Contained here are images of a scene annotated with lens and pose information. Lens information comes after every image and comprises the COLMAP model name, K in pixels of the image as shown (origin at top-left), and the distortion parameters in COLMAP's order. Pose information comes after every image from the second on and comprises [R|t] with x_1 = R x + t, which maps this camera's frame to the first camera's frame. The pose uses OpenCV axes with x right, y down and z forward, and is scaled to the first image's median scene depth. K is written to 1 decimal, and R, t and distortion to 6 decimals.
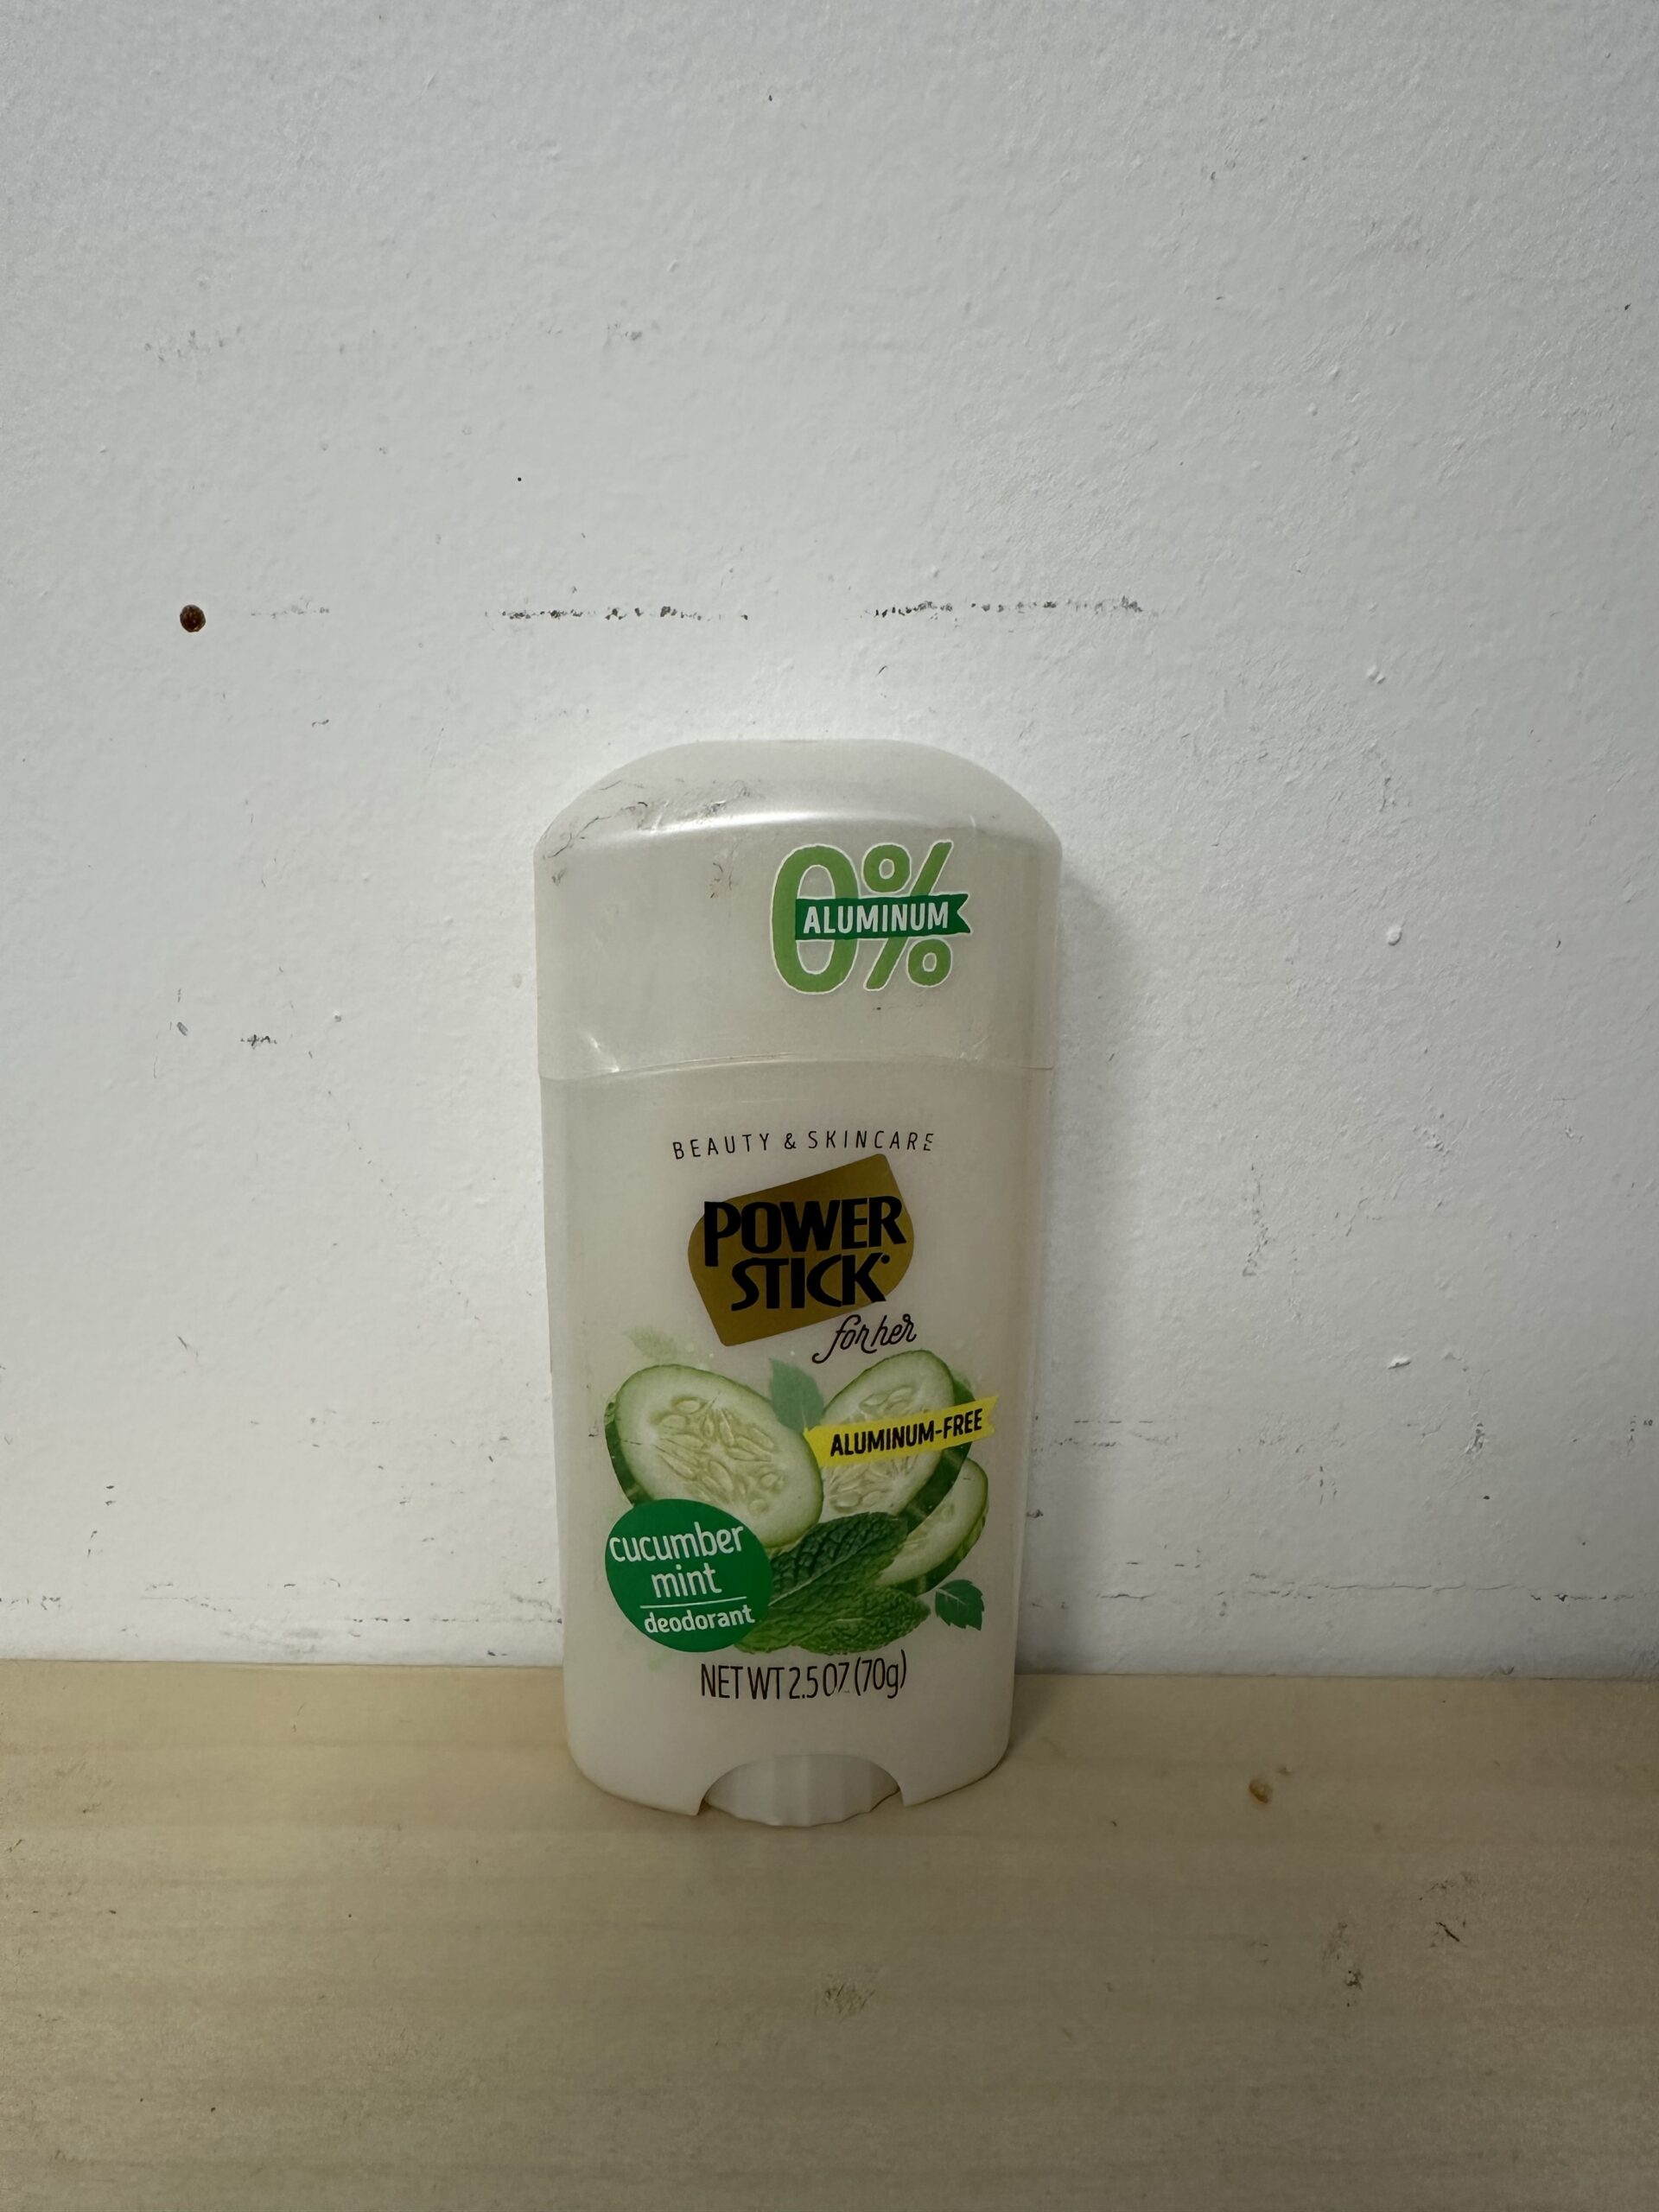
lens RADIAL K [[1501.0, 0, 707.1], [0, 1501.0, 1030.4], [0, 0, 1]] dist [-0.021370, 0.011382]
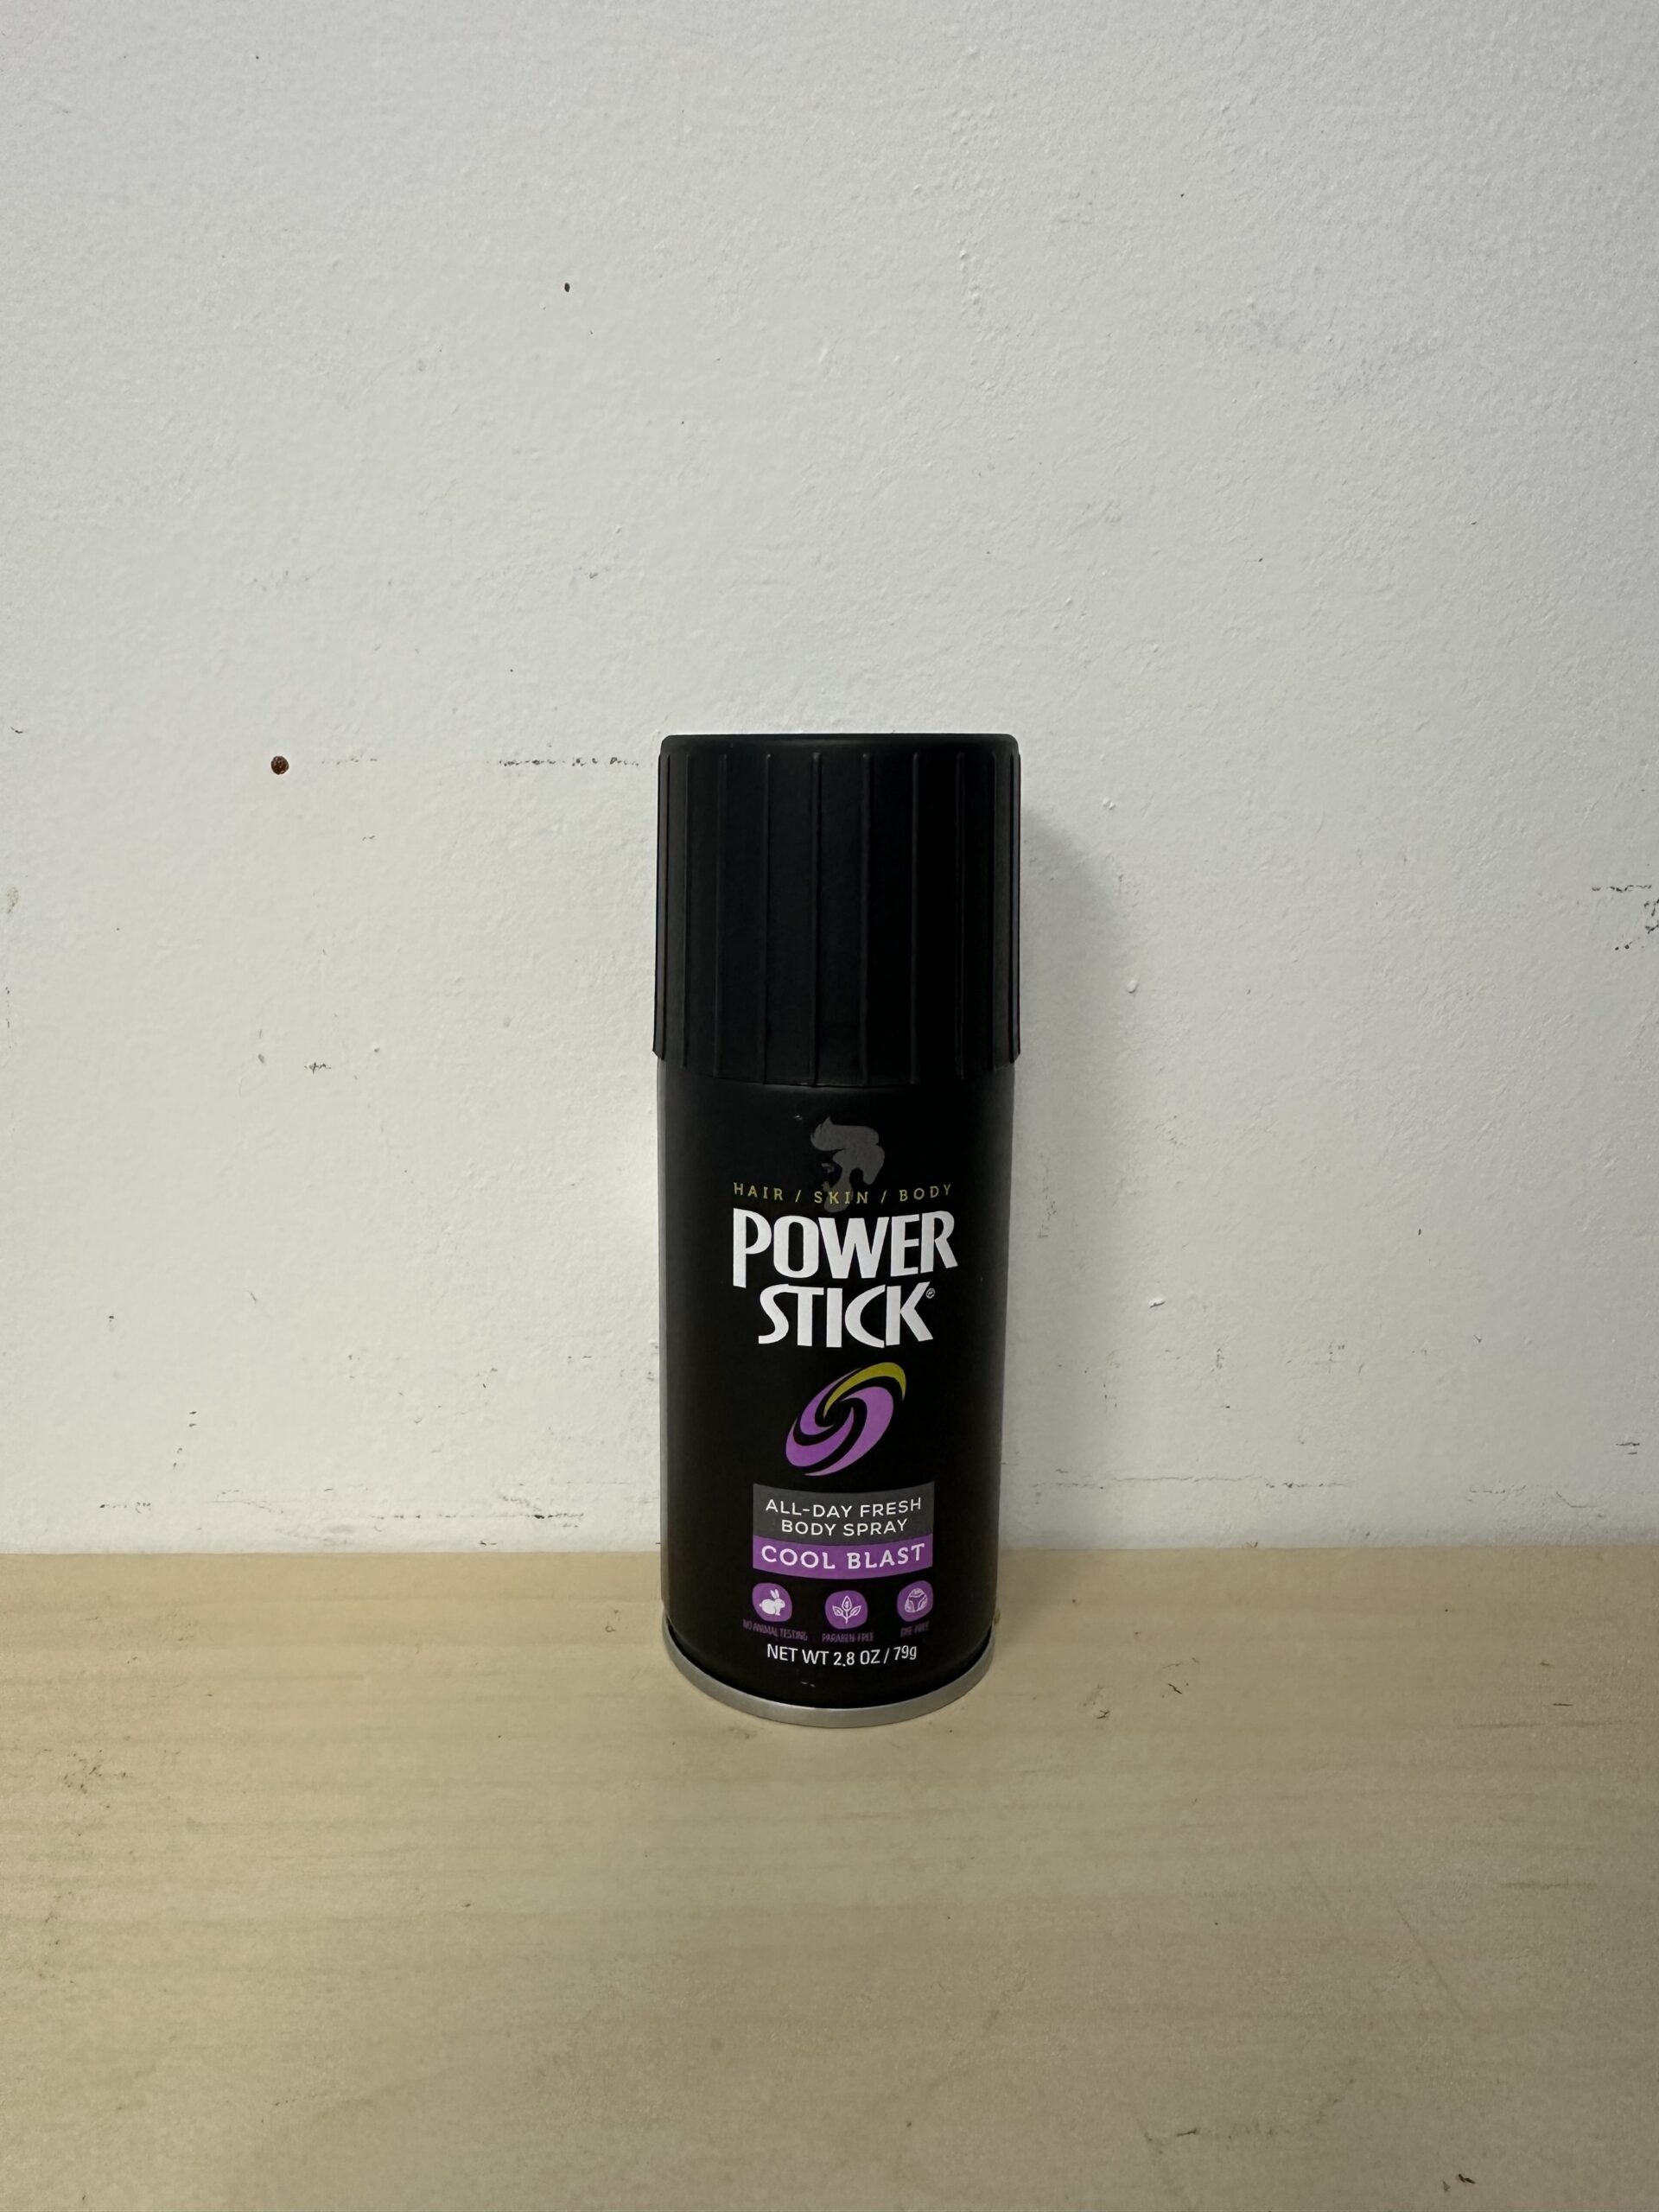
lens RADIAL K [[1501.0, 0, 715.0], [0, 1501.0, 1042.6], [0, 0, 1]] dist [-0.021370, 0.011382]
pose [[0.999536, -0.004579, 0.030105, 0.025043], [0.006829, 0.997154, -0.075086, 0.098526], [-0.029675, 0.075256, 0.996723, -0.415569]]
